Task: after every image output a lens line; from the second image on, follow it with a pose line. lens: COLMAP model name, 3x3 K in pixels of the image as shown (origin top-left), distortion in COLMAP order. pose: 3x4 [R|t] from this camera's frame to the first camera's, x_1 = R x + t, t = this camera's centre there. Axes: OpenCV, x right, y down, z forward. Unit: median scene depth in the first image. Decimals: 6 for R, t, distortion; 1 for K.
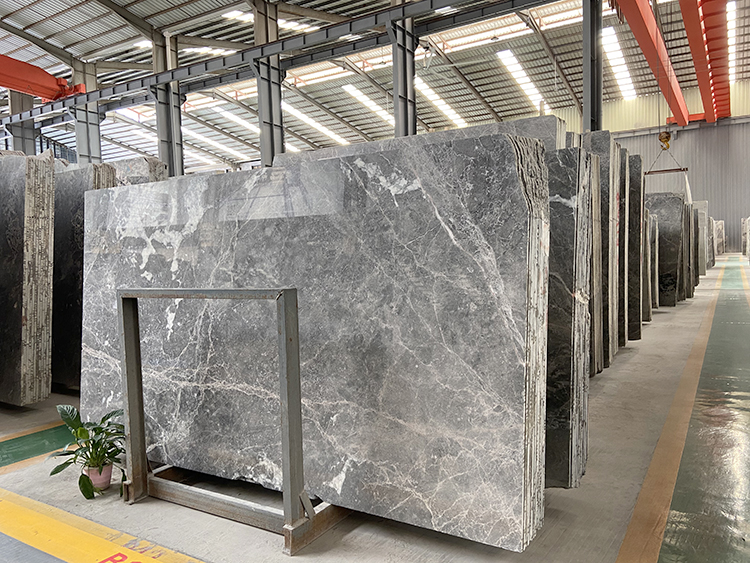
lens RADIAL K [[572.1, 0, 379.0], [0, 572.1, 280.4], [0, 0, 1]] dist [0.121701, -0.125148]
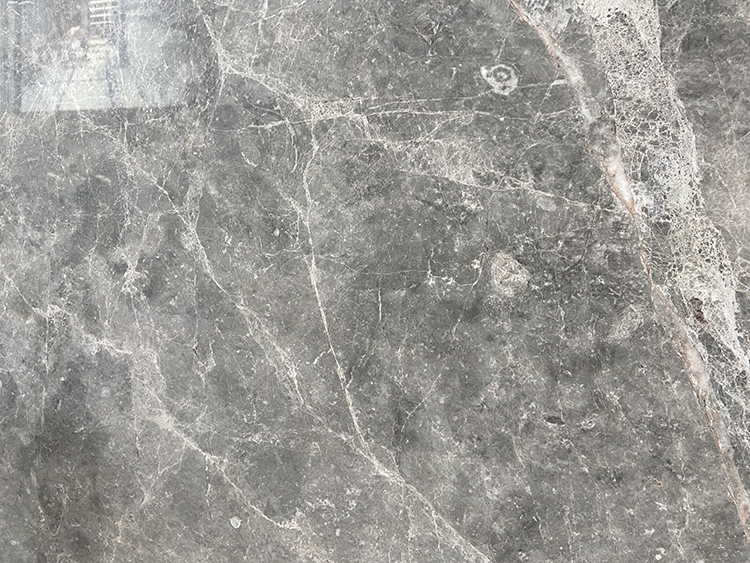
lens RADIAL K [[572.1, 0, 381.6], [0, 572.1, 281.3], [0, 0, 1]] dist [0.121701, -0.125148]
pose [[0.972976, -0.029553, 0.229008, 0.067053], [-0.005639, 0.988439, 0.151514, 0.016438], [-0.230838, -0.148711, 0.961561, 0.721760]]
